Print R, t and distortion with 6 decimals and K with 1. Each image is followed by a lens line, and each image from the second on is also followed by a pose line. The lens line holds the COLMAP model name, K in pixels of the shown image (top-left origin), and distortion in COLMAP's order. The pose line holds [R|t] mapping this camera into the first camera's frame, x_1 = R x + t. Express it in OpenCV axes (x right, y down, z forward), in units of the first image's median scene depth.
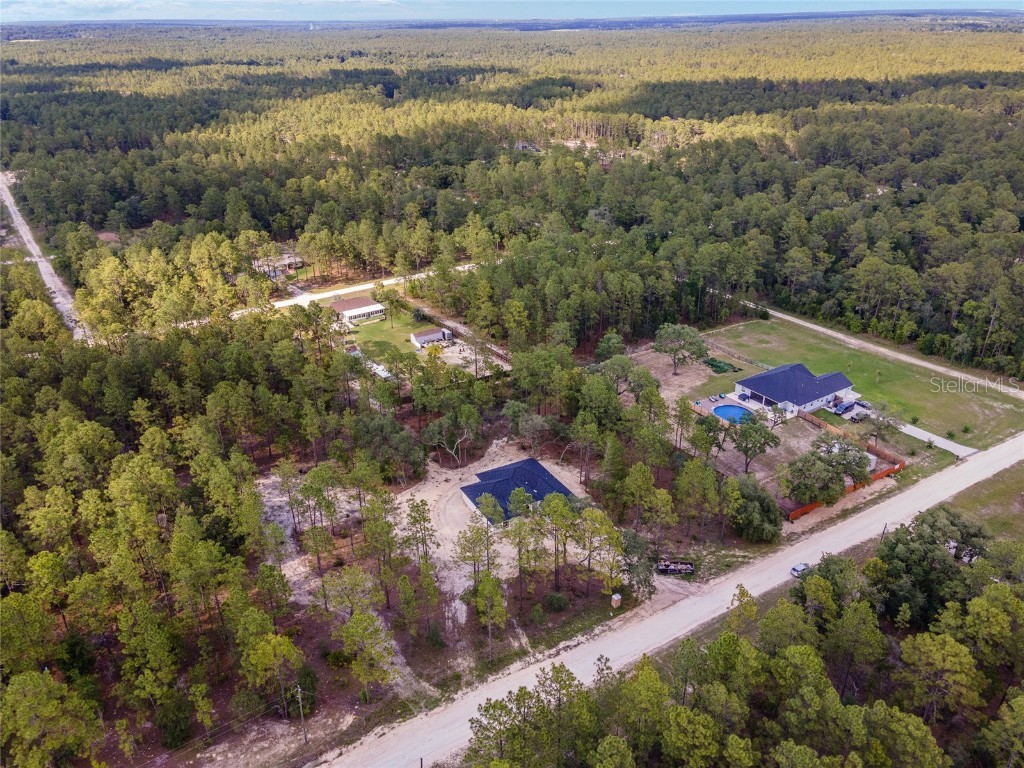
lens RADIAL K [[748.2, 0, 512.0], [0, 748.2, 384.0], [0, 0, 1]] dist [0.042104, 0.003812]
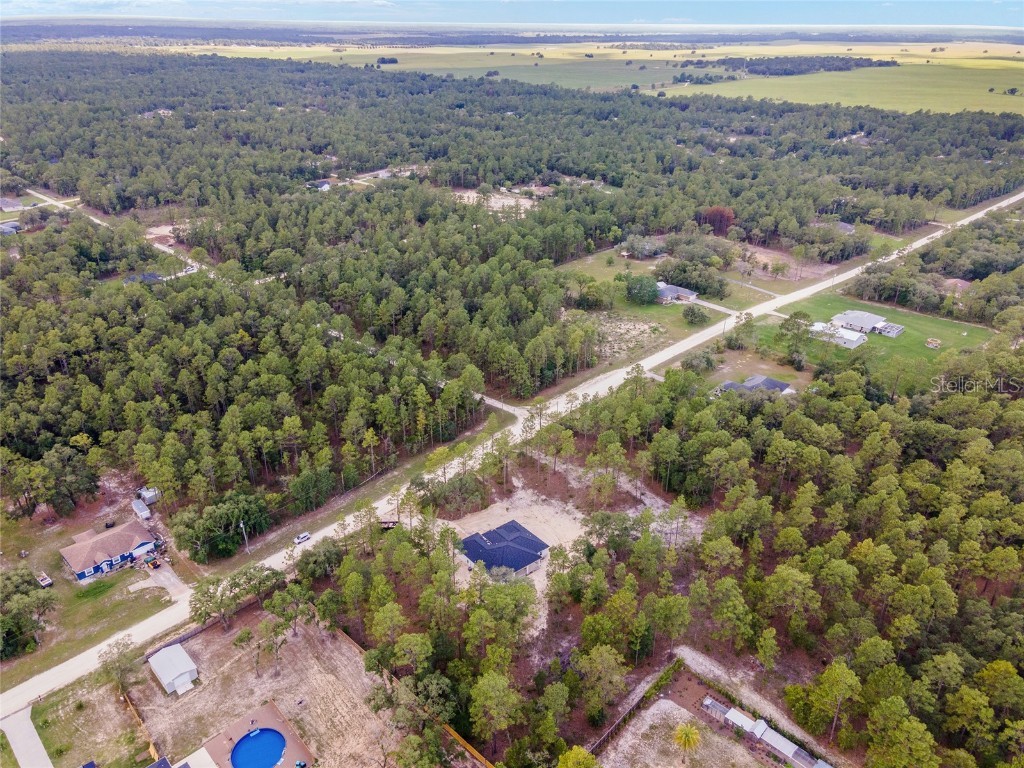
lens RADIAL K [[748.2, 0, 512.0], [0, 748.2, 384.0], [0, 0, 1]] dist [0.042104, 0.003812]
pose [[-0.980752, 0.086646, -0.174982, 0.150378], [-0.082714, 0.627415, 0.774280, -0.790944], [0.176875, 0.773850, -0.608171, 1.223651]]
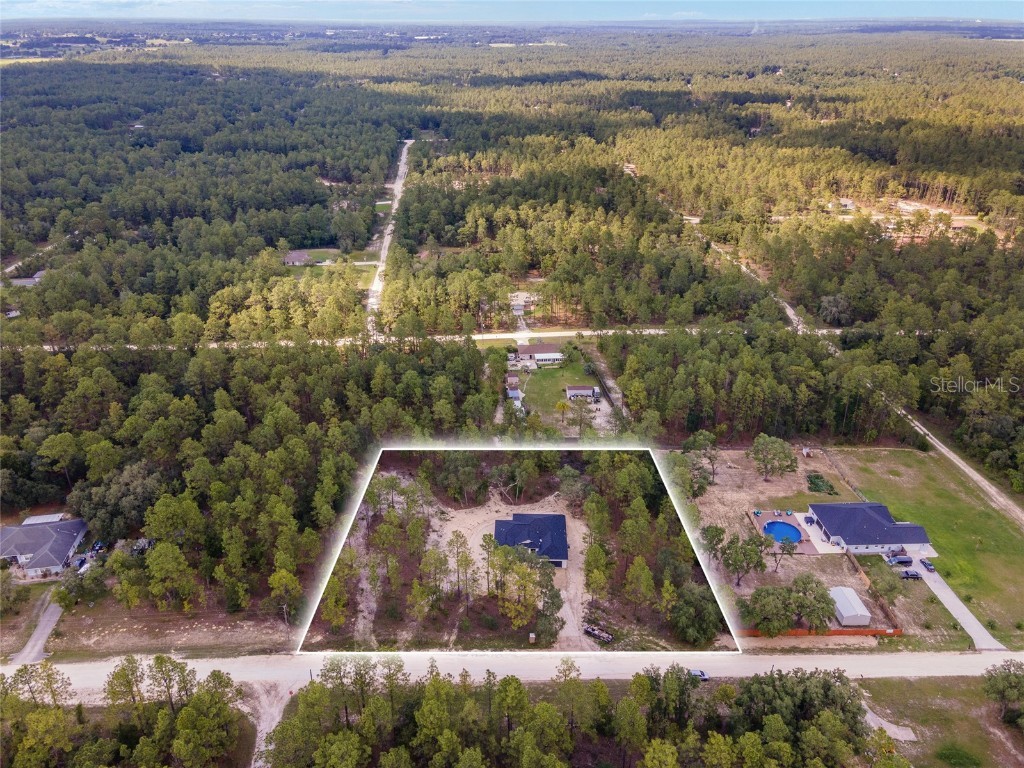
lens RADIAL K [[724.1, 0, 512.0], [0, 724.1, 384.0], [0, 0, 1]] dist [0.035679, -0.000210]
pose [[0.873859, 0.230175, -0.428241, 0.365432], [-0.230102, 0.971735, 0.052755, -0.138567], [0.428279, 0.052439, 0.902124, -0.136077]]
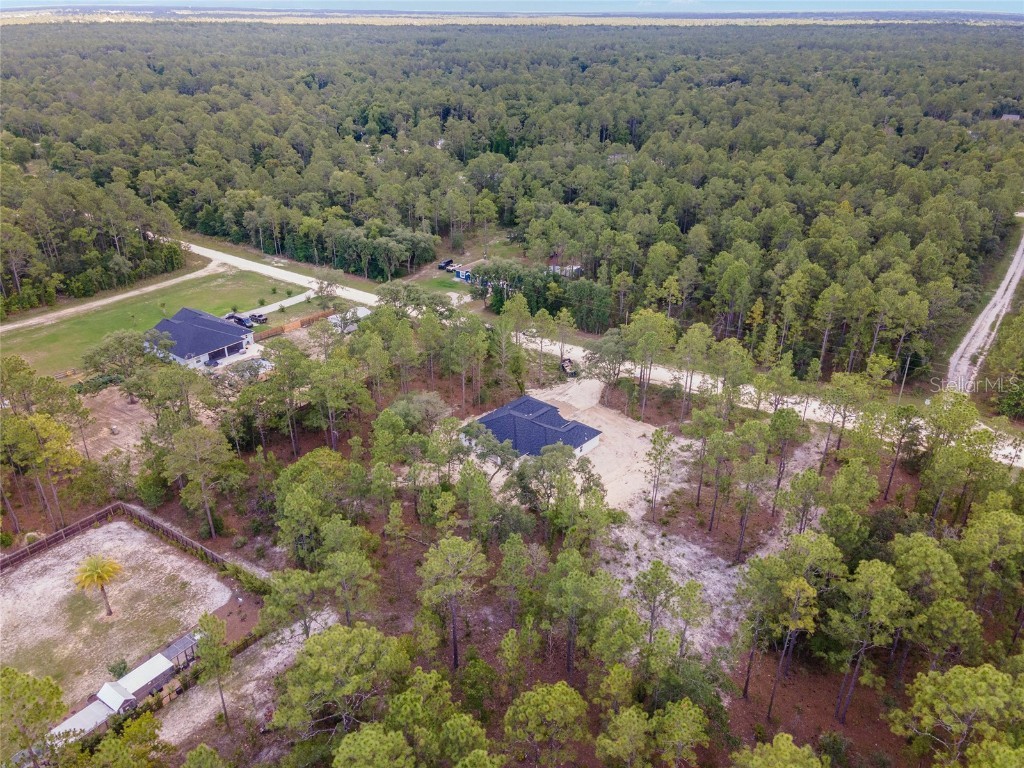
lens RADIAL K [[724.1, 0, 512.0], [0, 724.1, 384.0], [0, 0, 1]] dist [0.035679, -0.000210]
pose [[-0.335239, -0.413409, 0.846586, -0.530818], [0.414691, 0.742106, 0.526603, -0.280130], [-0.845959, 0.527609, -0.077346, 0.833149]]
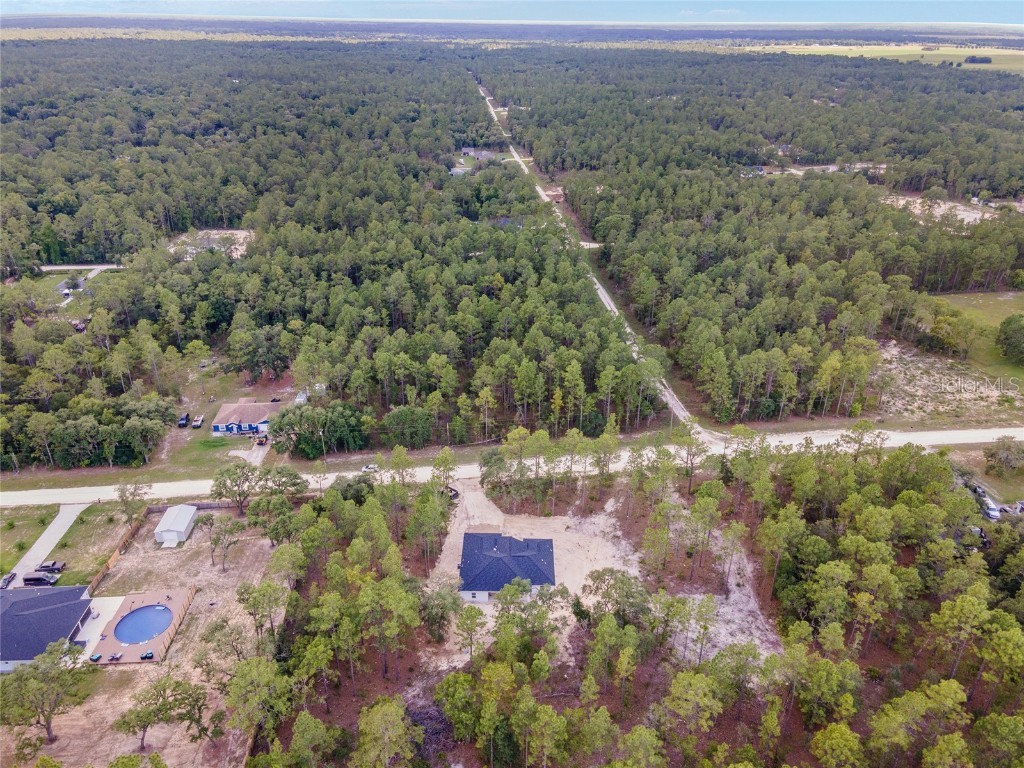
lens RADIAL K [[744.1, 0, 512.0], [0, 744.1, 384.0], [0, 0, 1]] dist [0.017076, 0.001686]
pose [[-0.878011, -0.208779, 0.430707, -0.301171], [0.207183, 0.645408, 0.735203, -0.599800], [-0.431476, 0.734751, -0.523420, 1.064067]]
